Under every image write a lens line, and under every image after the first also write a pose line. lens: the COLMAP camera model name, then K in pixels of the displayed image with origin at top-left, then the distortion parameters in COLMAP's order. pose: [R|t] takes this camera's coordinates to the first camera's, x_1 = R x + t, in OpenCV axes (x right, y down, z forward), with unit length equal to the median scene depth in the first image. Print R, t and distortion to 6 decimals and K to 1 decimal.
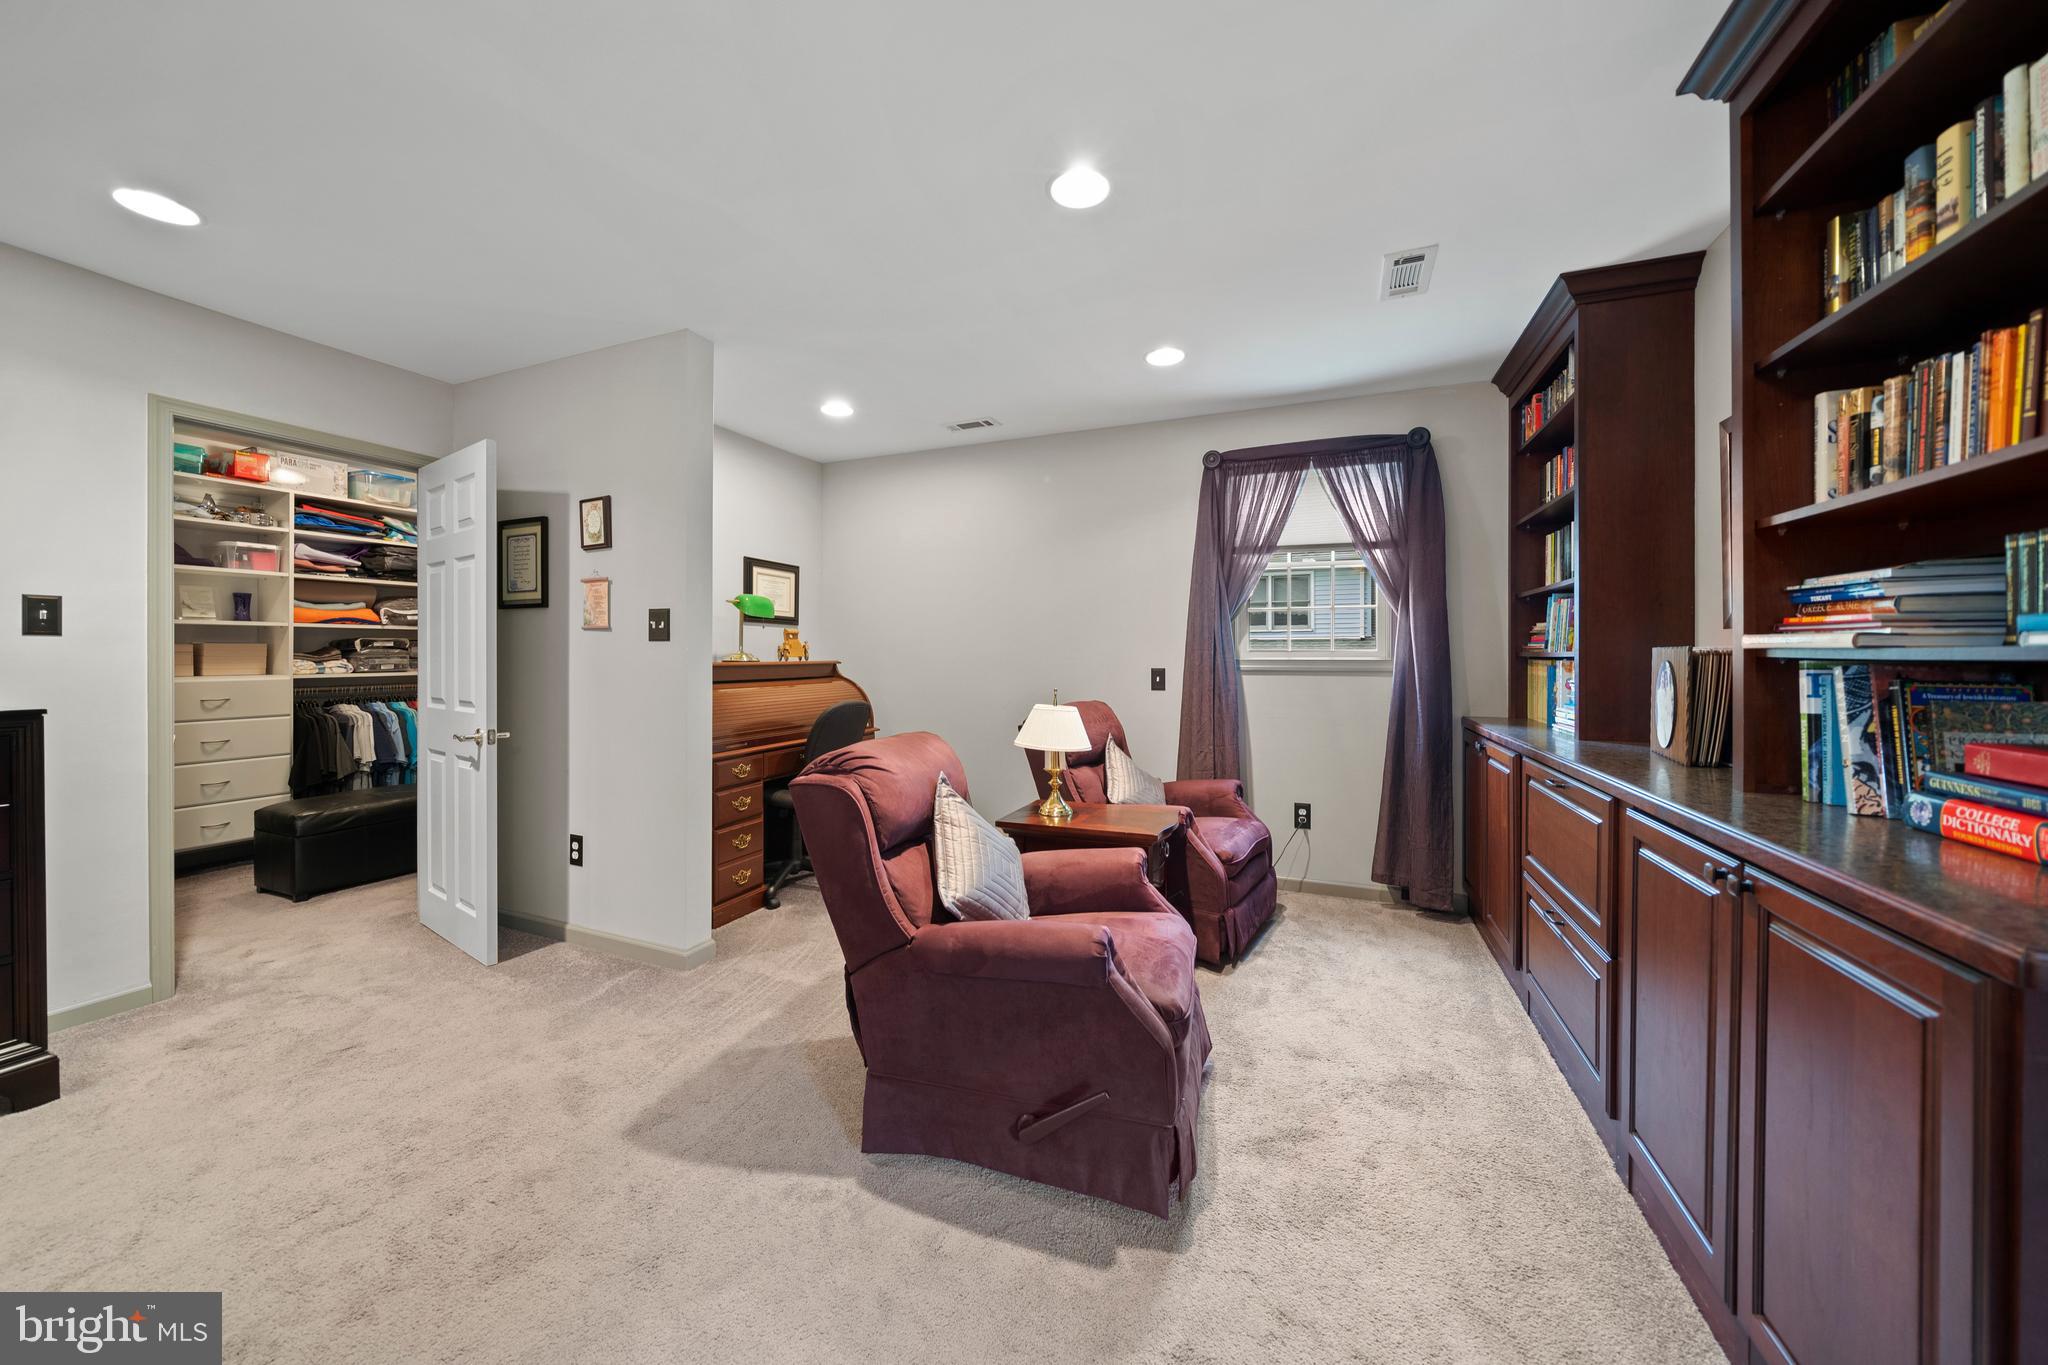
lens RADIAL K [[709.2, 0, 1026.3], [0, 709.2, 660.0], [0, 0, 1]] dist [-0.000893, -0.000142]
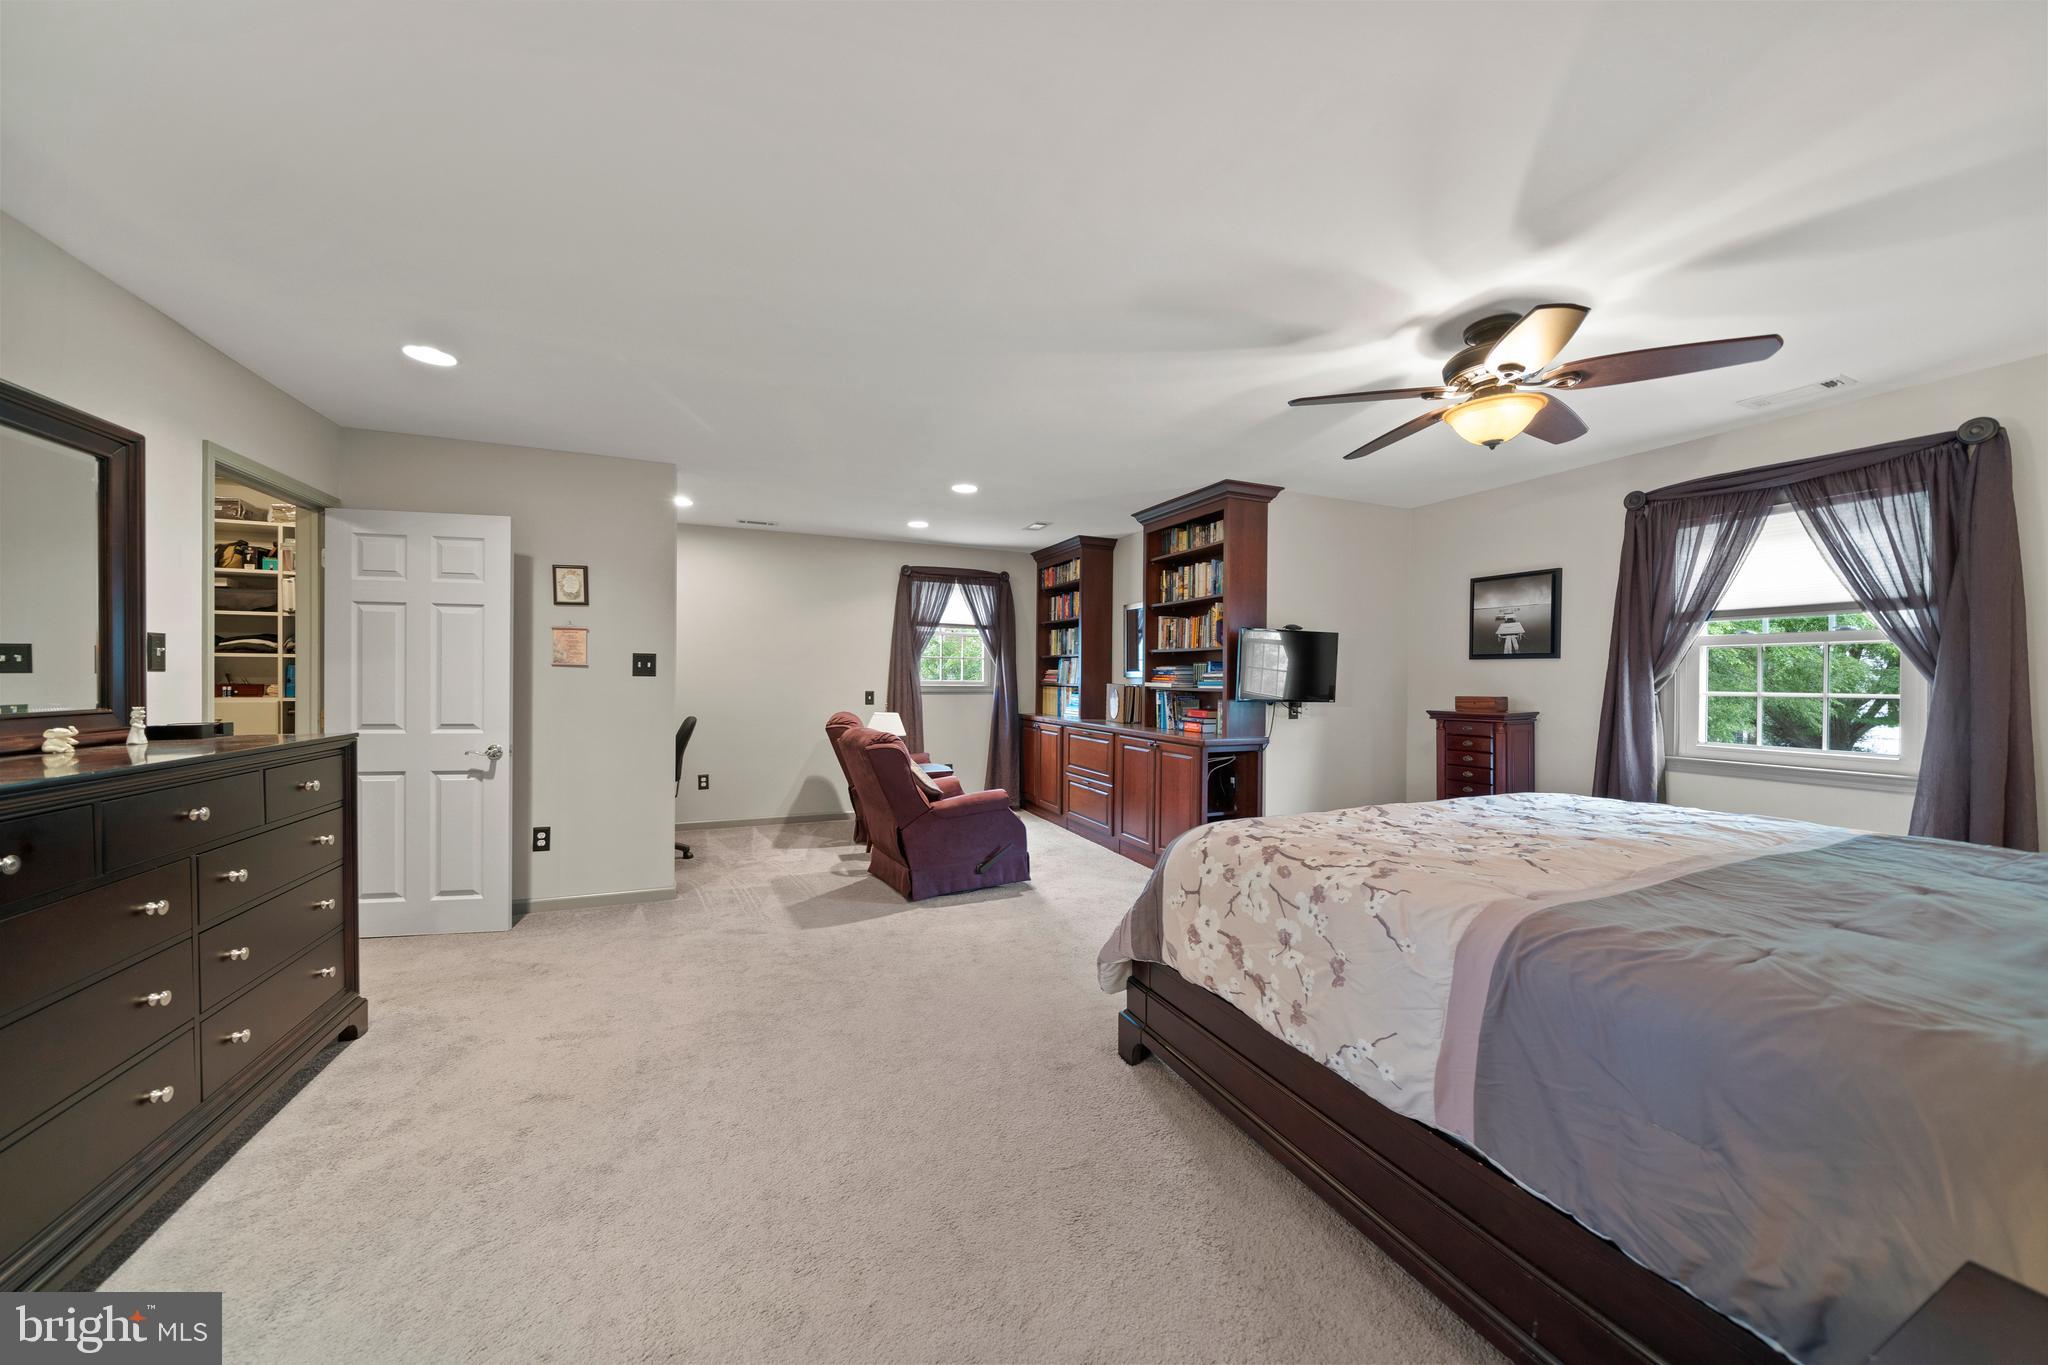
lens RADIAL K [[699.2, 0, 1022.5], [0, 699.2, 686.2], [0, 0, 1]] dist [-0.015264, -0.000064]
pose [[0.703564, -0.003783, 0.710622, -1.084013], [-0.005294, 0.999930, 0.010565, -0.028263], [-0.710612, -0.011195, 0.703495, -0.578665]]
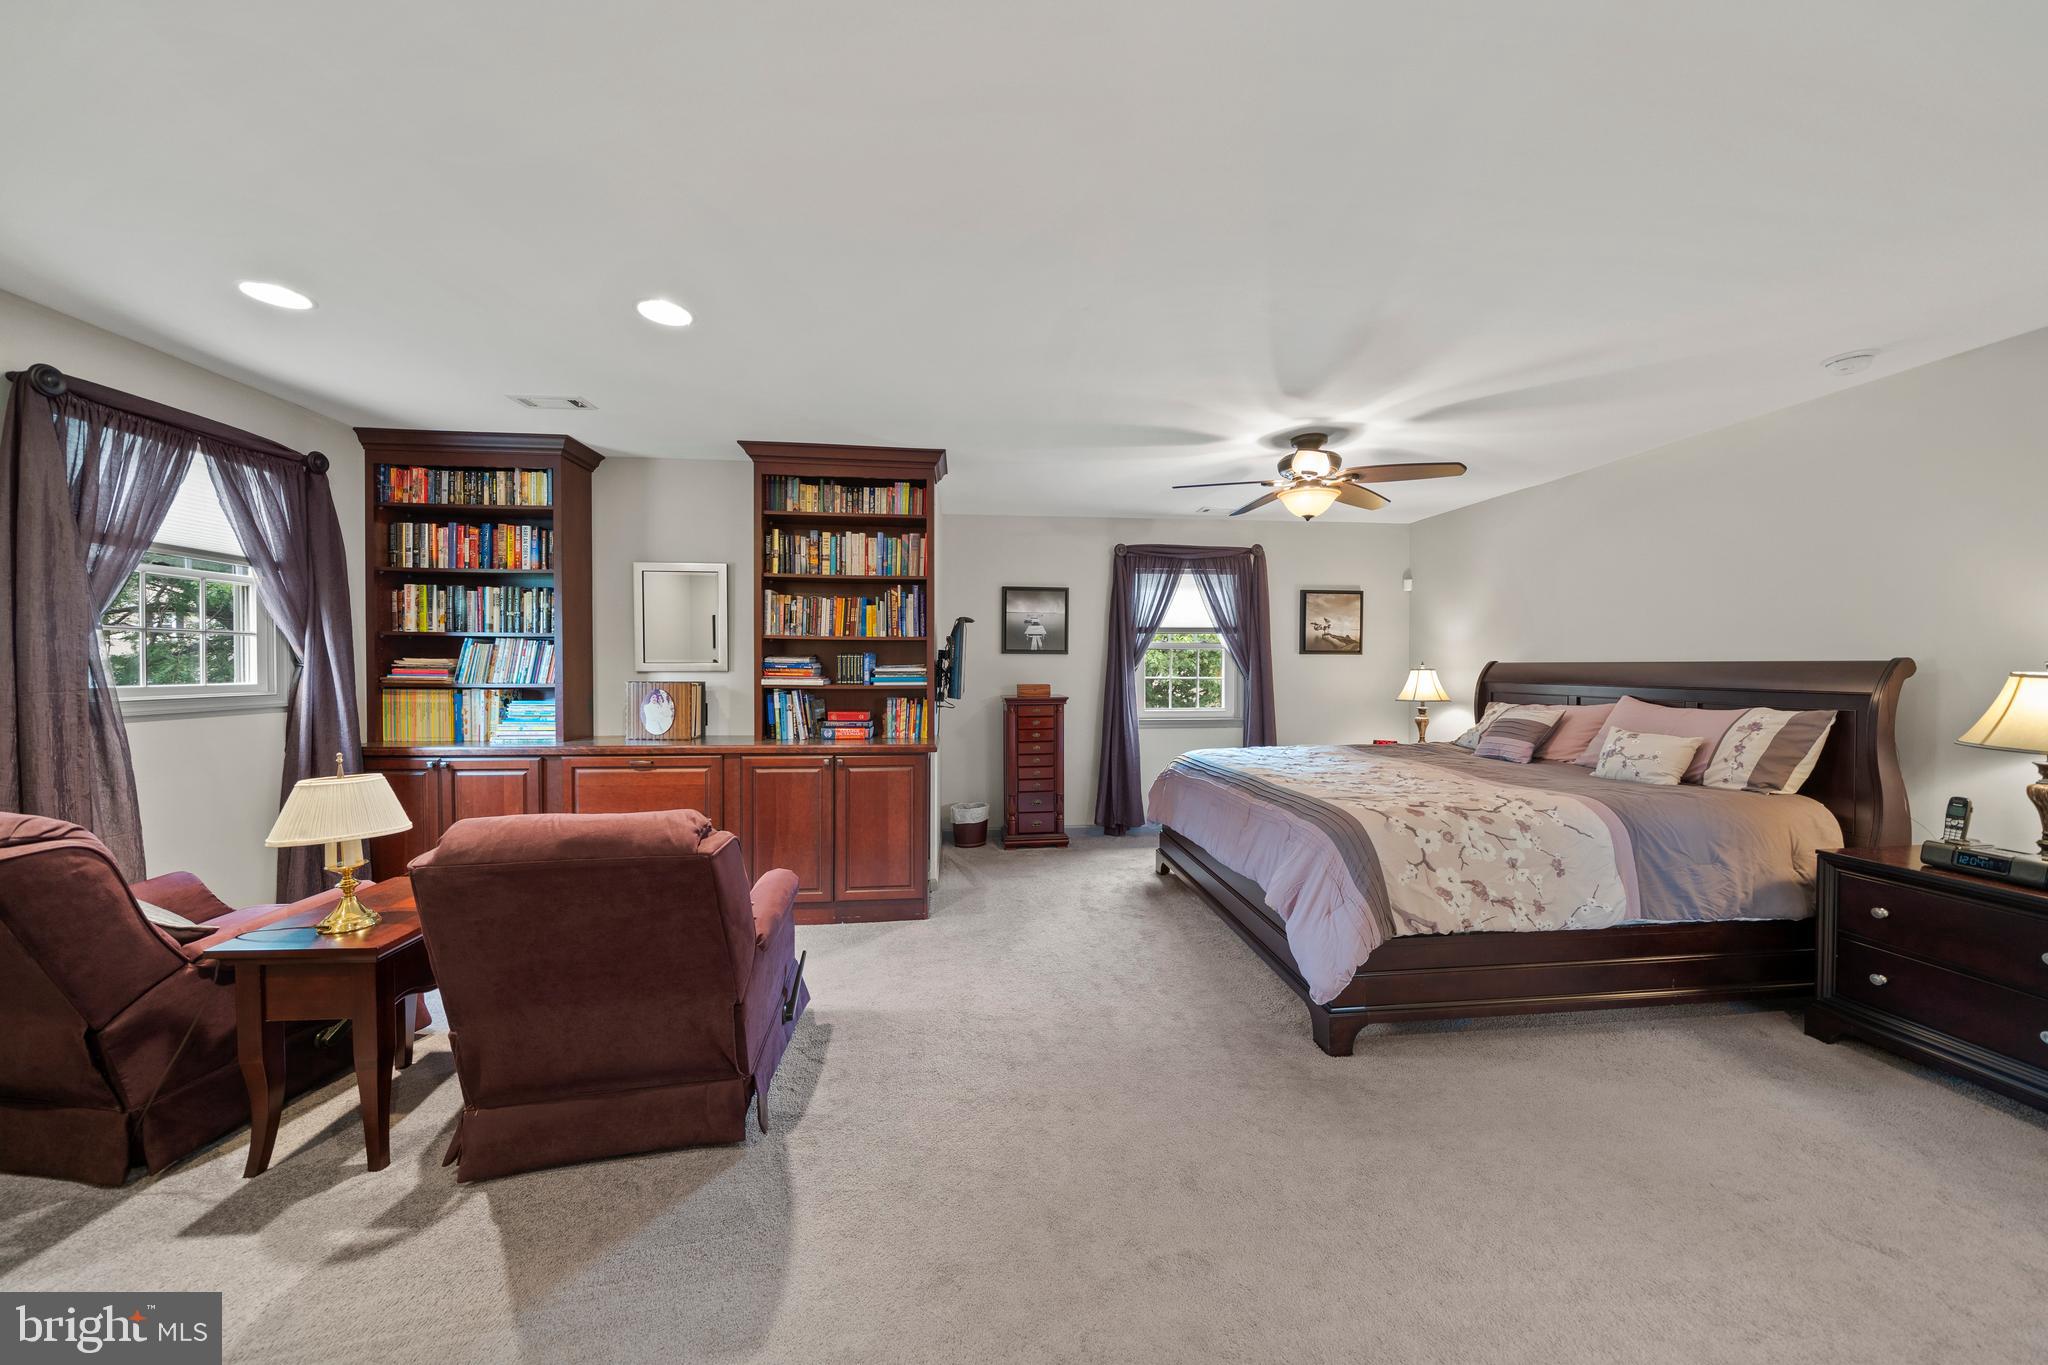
lens RADIAL K [[701.5, 0, 1026.7], [0, 701.5, 678.3], [0, 0, 1]] dist [-0.006213, -0.000119]
pose [[-0.463528, -0.020192, 0.885852, -0.965617], [-0.001265, 0.999754, 0.022126, -0.055541], [-0.886081, 0.009136, -0.463440, 0.769329]]
